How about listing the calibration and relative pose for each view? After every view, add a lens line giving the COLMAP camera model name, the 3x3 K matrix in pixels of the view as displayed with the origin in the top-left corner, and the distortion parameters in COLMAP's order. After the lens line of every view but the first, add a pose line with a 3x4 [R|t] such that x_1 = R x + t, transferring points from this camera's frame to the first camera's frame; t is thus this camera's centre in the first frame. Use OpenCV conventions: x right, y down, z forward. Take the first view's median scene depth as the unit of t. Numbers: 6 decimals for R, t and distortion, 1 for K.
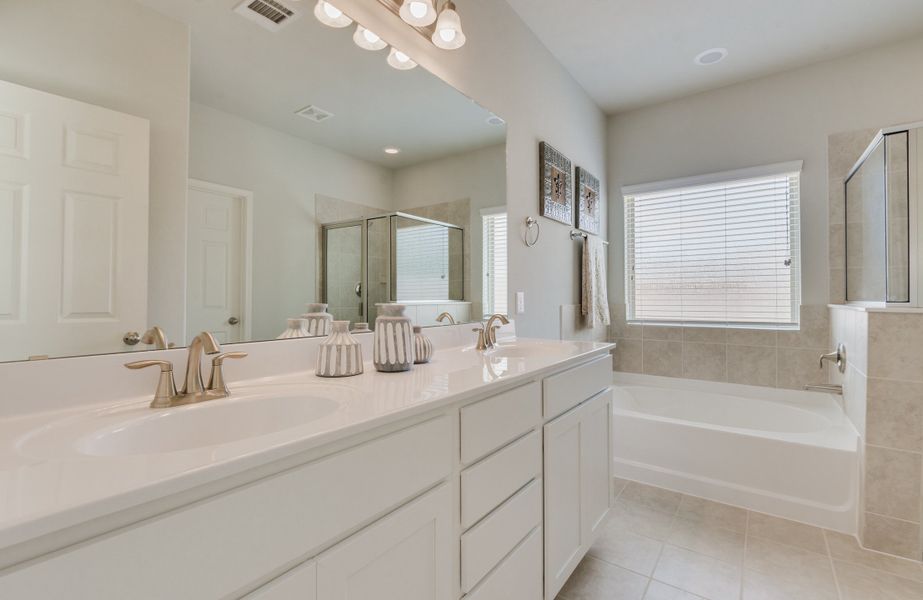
lens RADIAL K [[417.2, 0, 464.0], [0, 417.2, 288.8], [0, 0, 1]] dist [-0.000648, -0.004643]
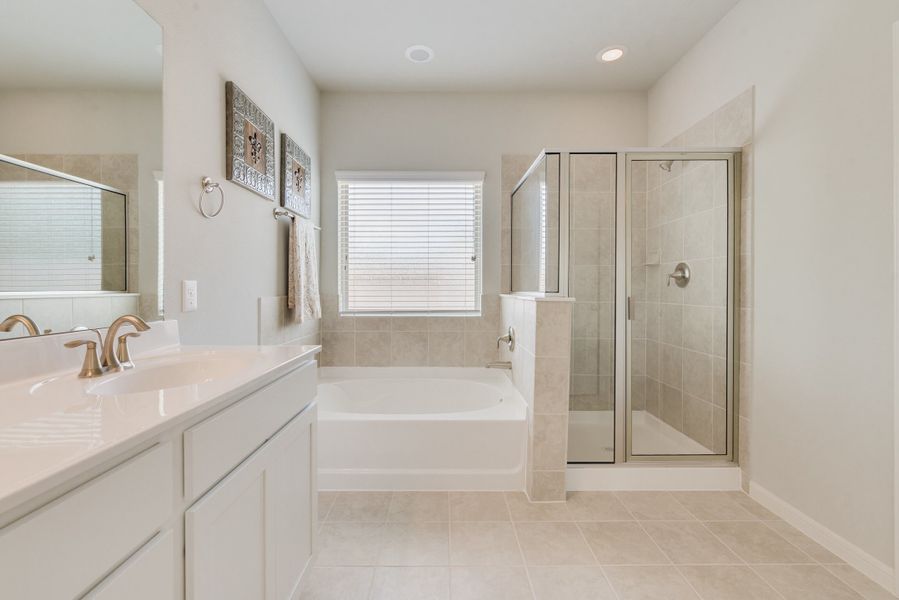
lens RADIAL K [[386.0, 0, 446.0], [0, 386.0, 297.5], [0, 0, 1]] dist [-0.000110, -0.000559]
pose [[0.808132, -0.012030, 0.588878, 0.077672], [-0.015162, 0.999035, 0.041216, 0.002694], [-0.588806, -0.042237, 0.807170, 0.168218]]
